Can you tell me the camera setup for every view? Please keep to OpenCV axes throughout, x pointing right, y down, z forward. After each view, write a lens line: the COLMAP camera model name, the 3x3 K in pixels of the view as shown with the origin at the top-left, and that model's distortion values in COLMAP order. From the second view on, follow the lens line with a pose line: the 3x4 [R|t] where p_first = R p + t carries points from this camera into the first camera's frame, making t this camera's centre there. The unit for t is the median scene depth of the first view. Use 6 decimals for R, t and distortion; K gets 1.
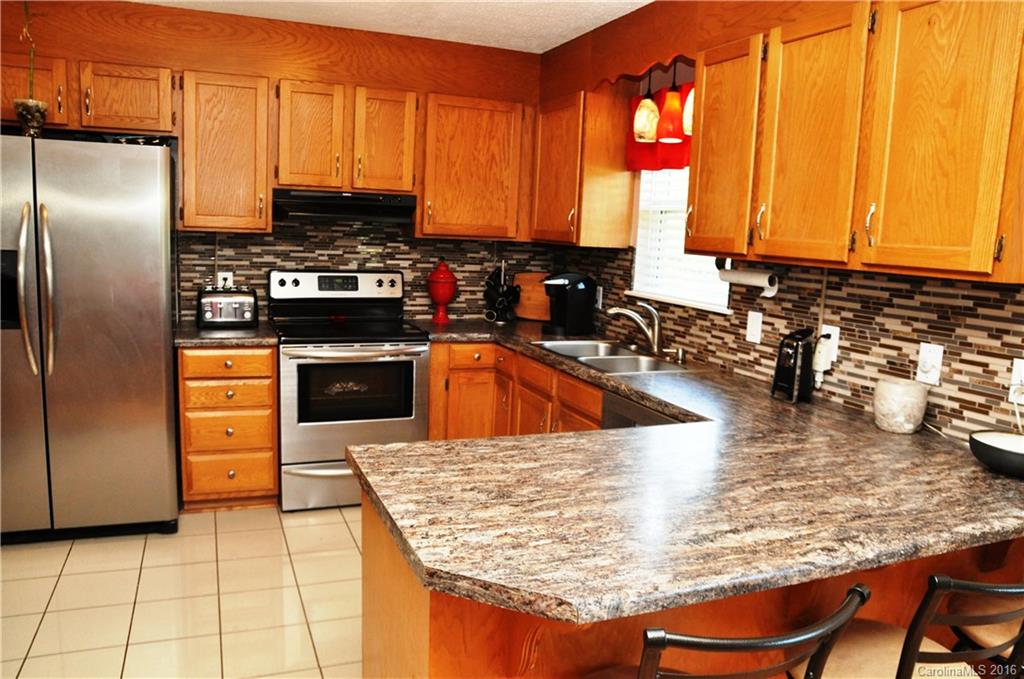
lens RADIAL K [[753.8, 0, 507.8], [0, 753.8, 340.7], [0, 0, 1]] dist [-0.127862, 0.083448]
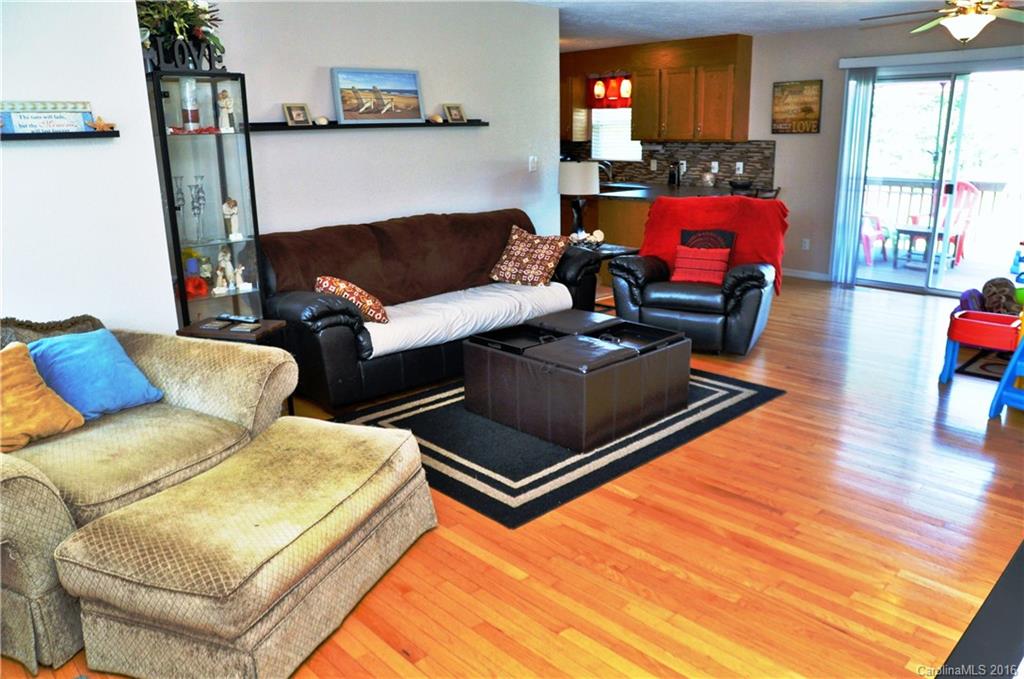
lens RADIAL K [[753.8, 0, 514.0], [0, 753.8, 340.9], [0, 0, 1]] dist [-0.127862, 0.083448]
pose [[0.926880, -0.145377, 0.346062, -1.337862], [0.103259, 0.985136, 0.137278, 0.211190], [-0.360875, -0.091506, 0.928114, -1.634541]]
